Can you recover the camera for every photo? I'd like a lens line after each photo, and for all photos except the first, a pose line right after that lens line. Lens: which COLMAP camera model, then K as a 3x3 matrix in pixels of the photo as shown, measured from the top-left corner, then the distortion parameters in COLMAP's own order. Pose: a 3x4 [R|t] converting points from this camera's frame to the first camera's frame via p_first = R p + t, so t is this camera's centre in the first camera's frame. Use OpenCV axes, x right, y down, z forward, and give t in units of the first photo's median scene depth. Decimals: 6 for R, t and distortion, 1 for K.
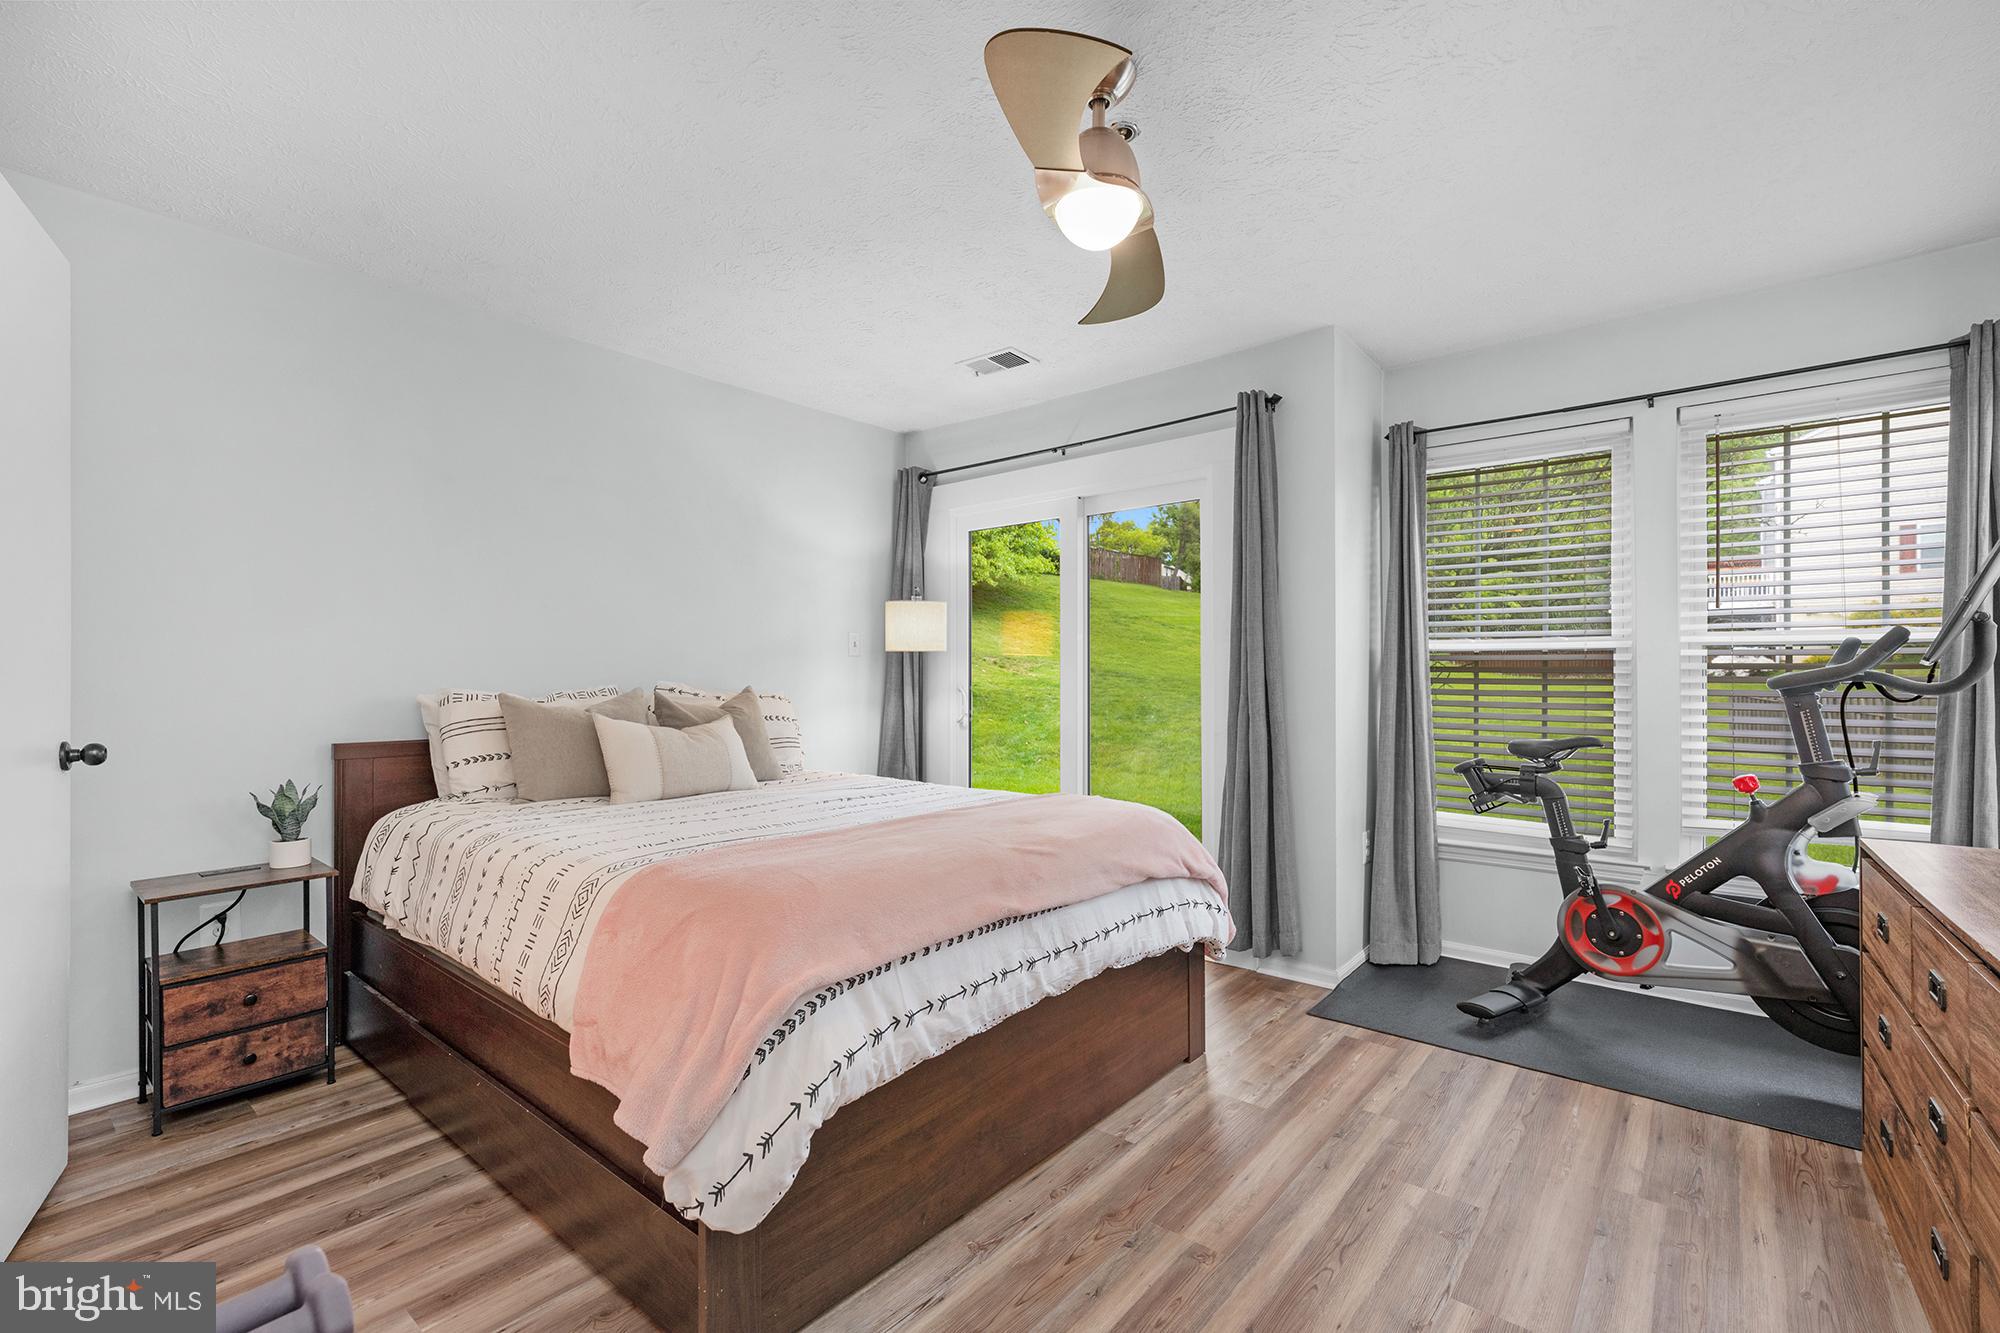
lens RADIAL K [[872.9, 0, 1002.7], [0, 872.9, 673.0], [0, 0, 1]] dist [-0.001411, -0.000622]
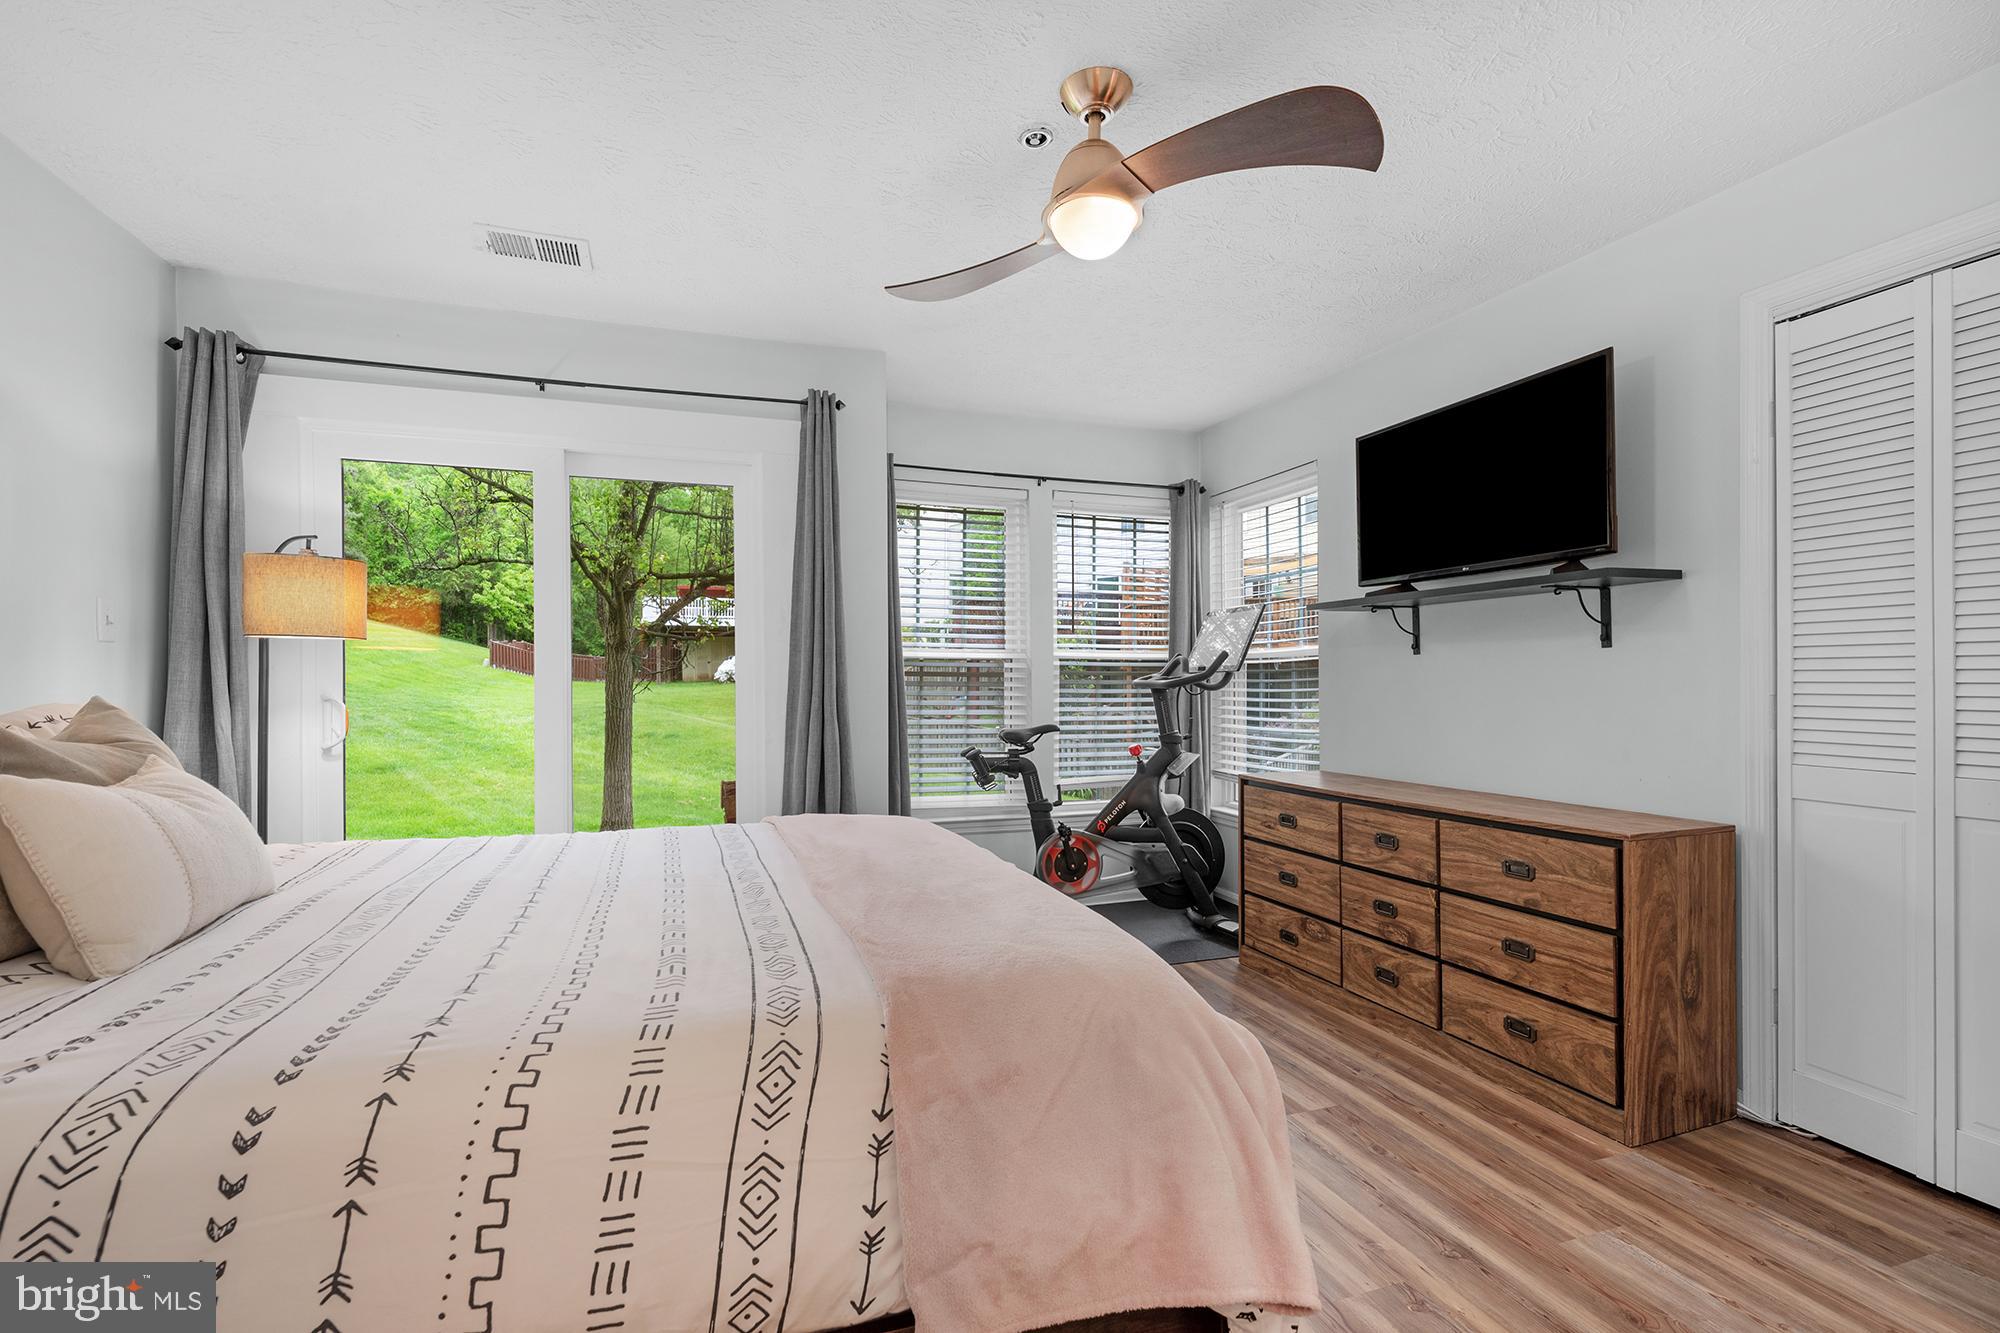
lens RADIAL K [[872.9, 0, 1001.0], [0, 872.9, 677.8], [0, 0, 1]] dist [-0.001411, -0.000622]
pose [[0.524722, 0.003104, 0.851268, -0.532713], [-0.003202, 0.999993, -0.001673, 0.003437], [-0.851267, -0.001848, 0.524729, 0.365407]]
